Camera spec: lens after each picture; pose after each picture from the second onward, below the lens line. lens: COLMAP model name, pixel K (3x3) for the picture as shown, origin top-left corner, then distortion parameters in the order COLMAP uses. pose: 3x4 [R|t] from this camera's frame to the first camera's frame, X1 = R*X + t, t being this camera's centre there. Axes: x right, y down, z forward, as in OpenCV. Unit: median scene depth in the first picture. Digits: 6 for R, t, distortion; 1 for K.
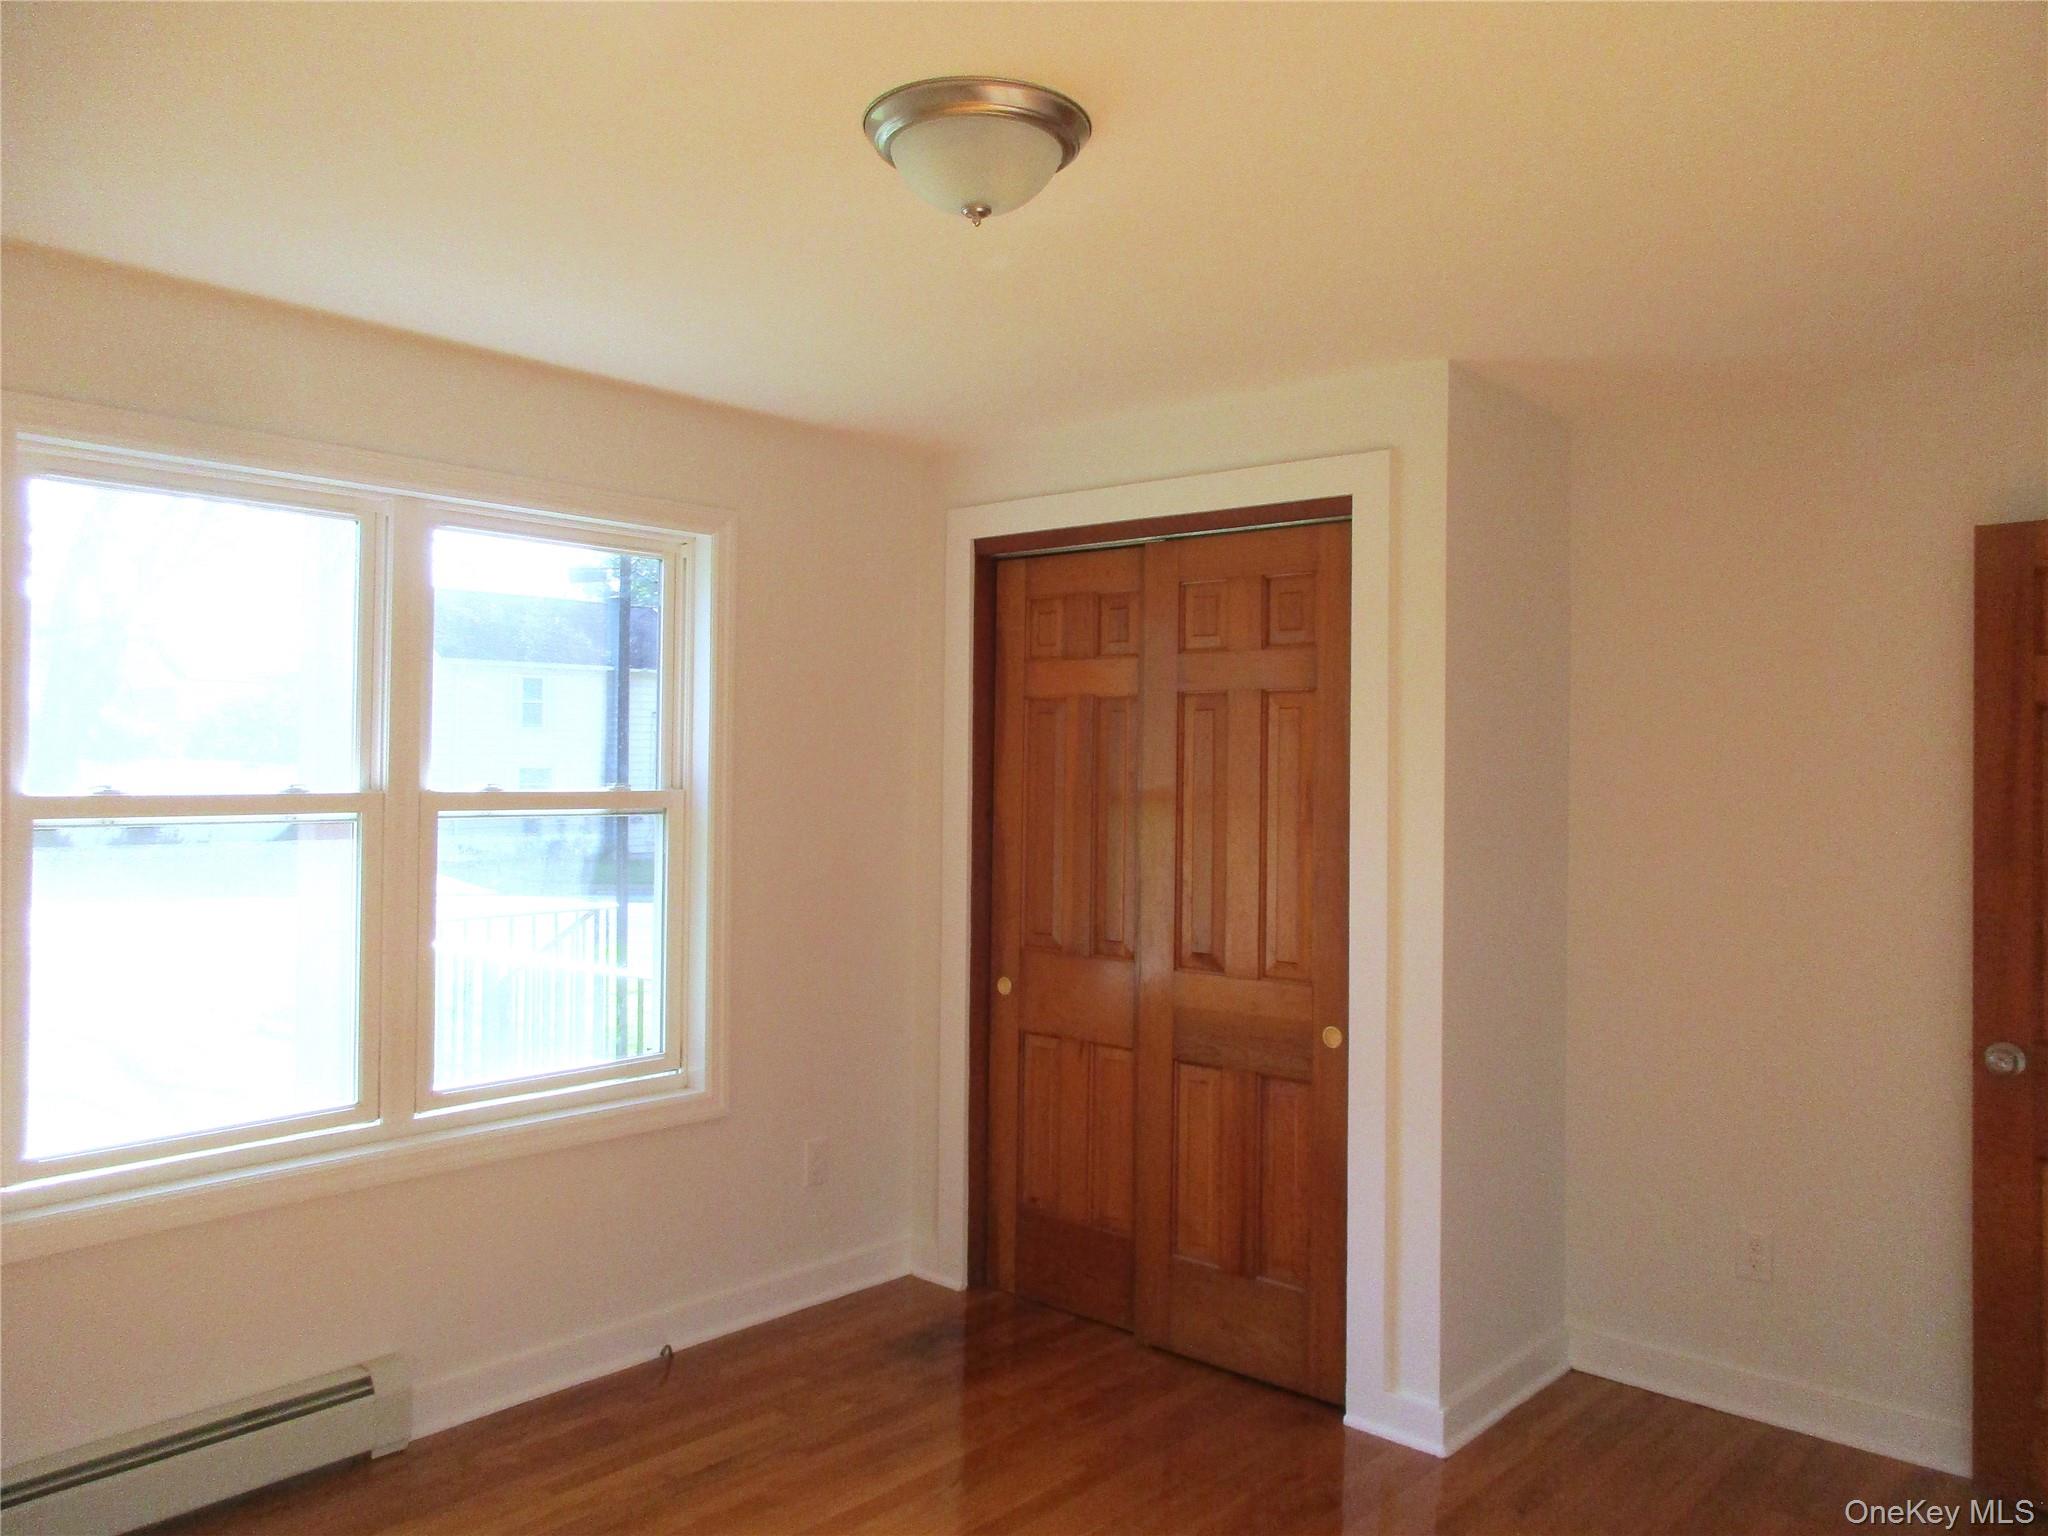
lens RADIAL K [[1523.2, 0, 1024.0], [0, 1523.2, 768.0], [0, 0, 1]] dist [-0.001053, 0.001296]
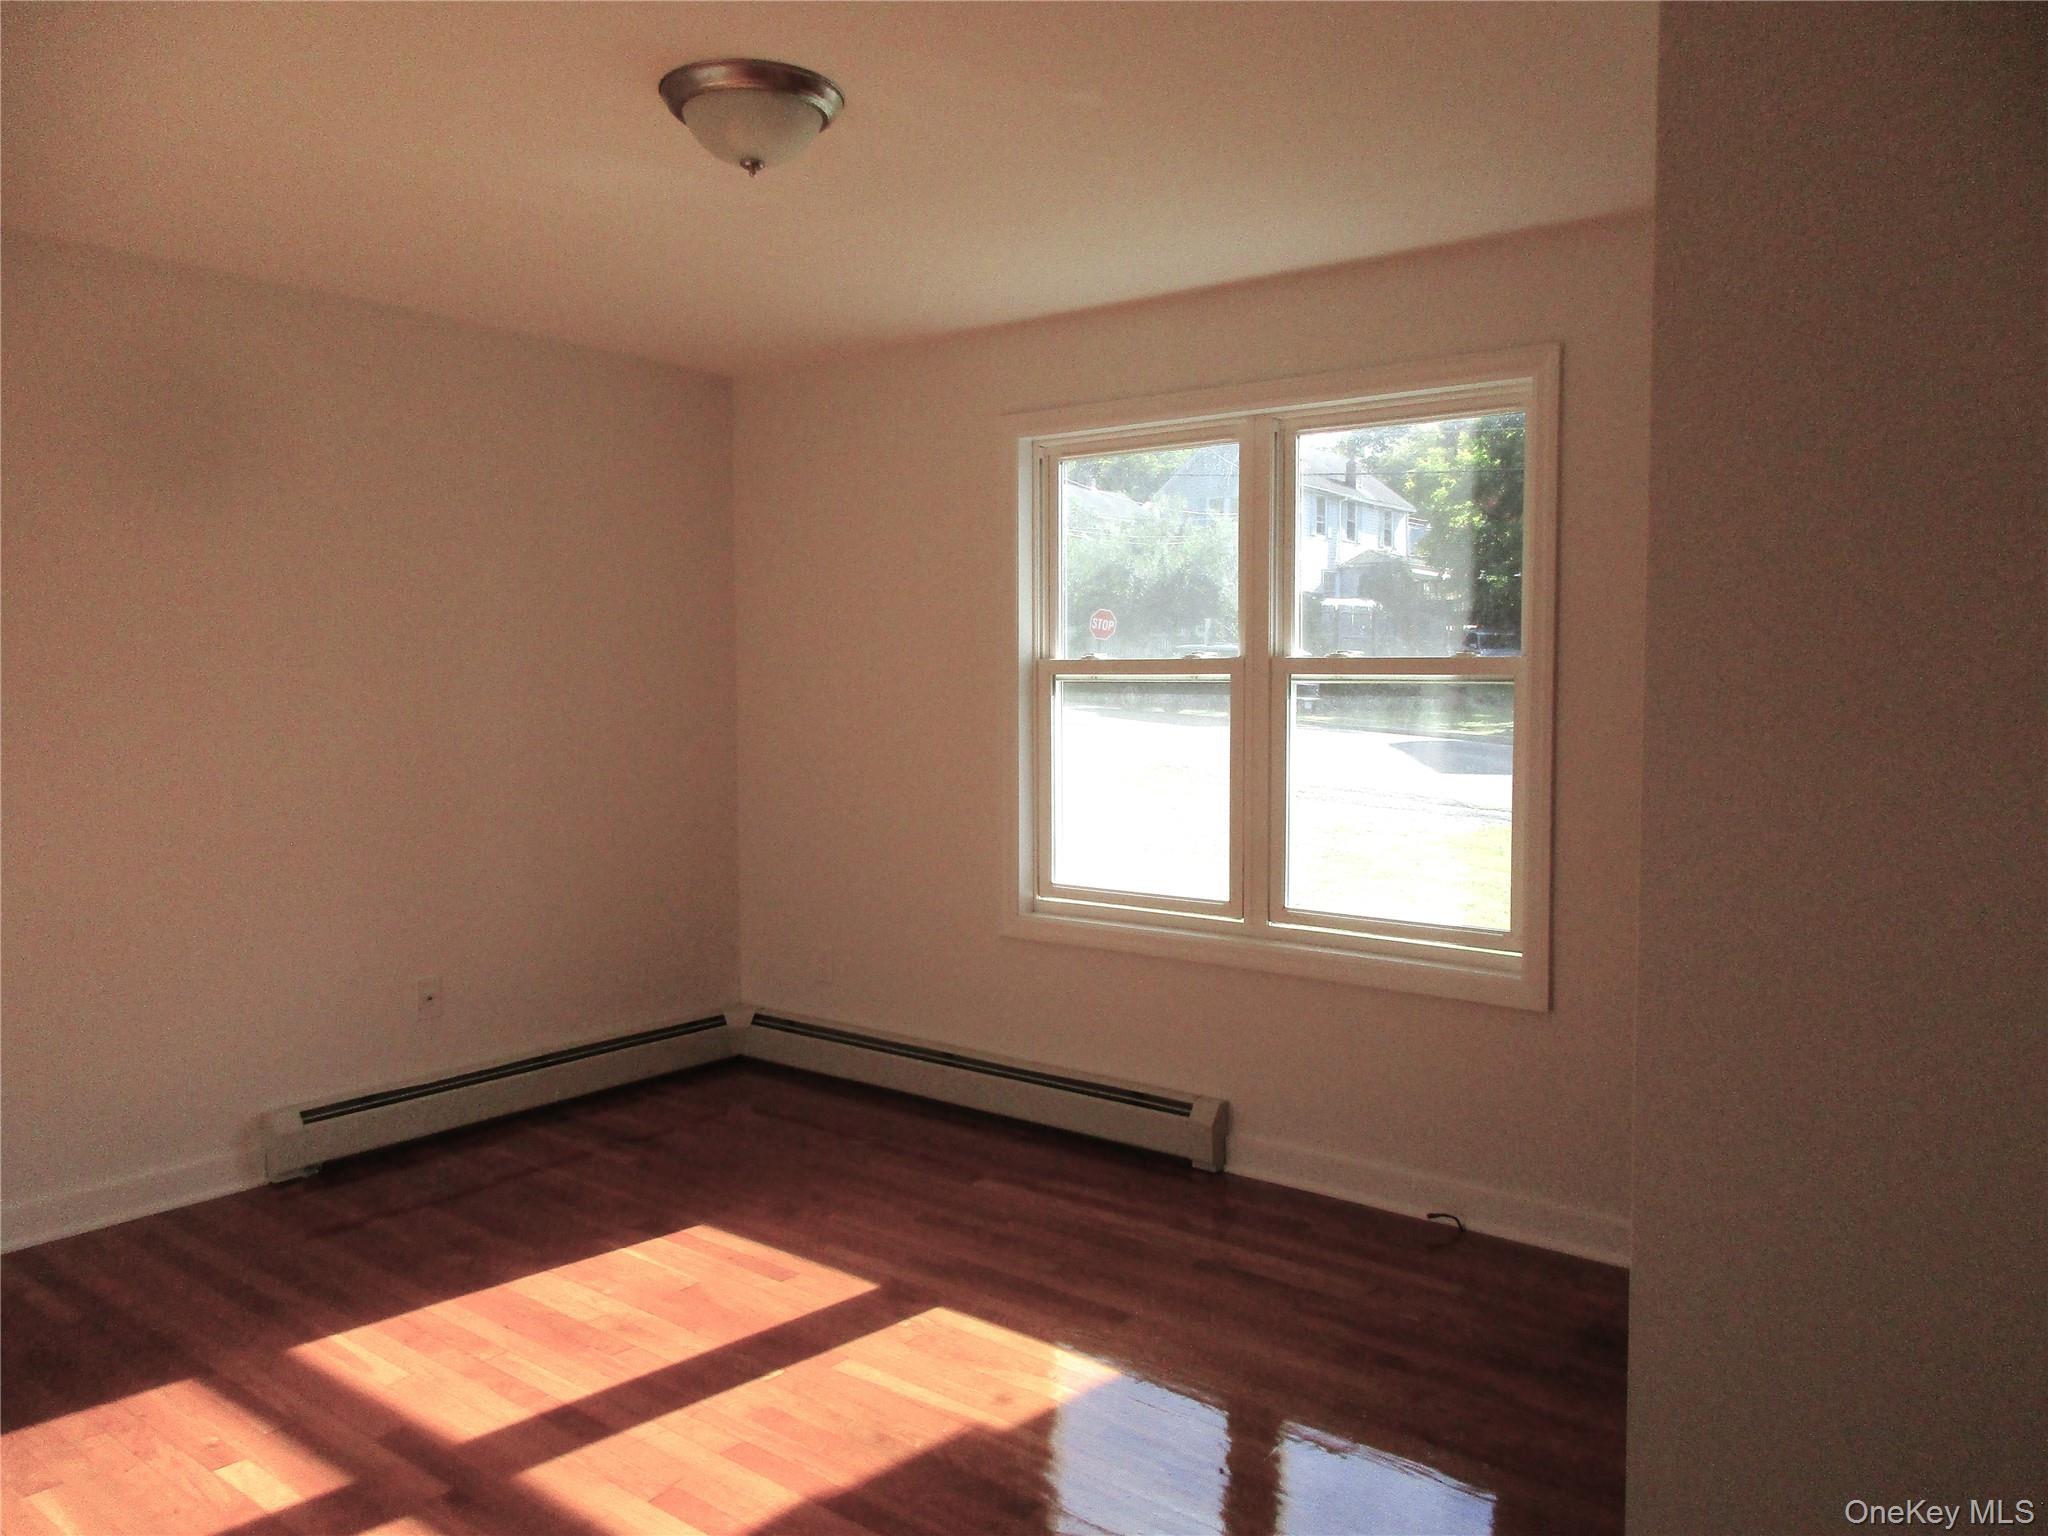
lens RADIAL K [[1468.6, 0, 1022.3], [0, 1468.6, 747.6], [0, 0, 1]] dist [-0.038957, -0.000739]
pose [[0.056523, 0.042805, -0.997483, 0.777101], [0.004781, 0.999057, 0.043143, 0.036774], [0.998390, -0.007208, 0.056265, 0.757919]]
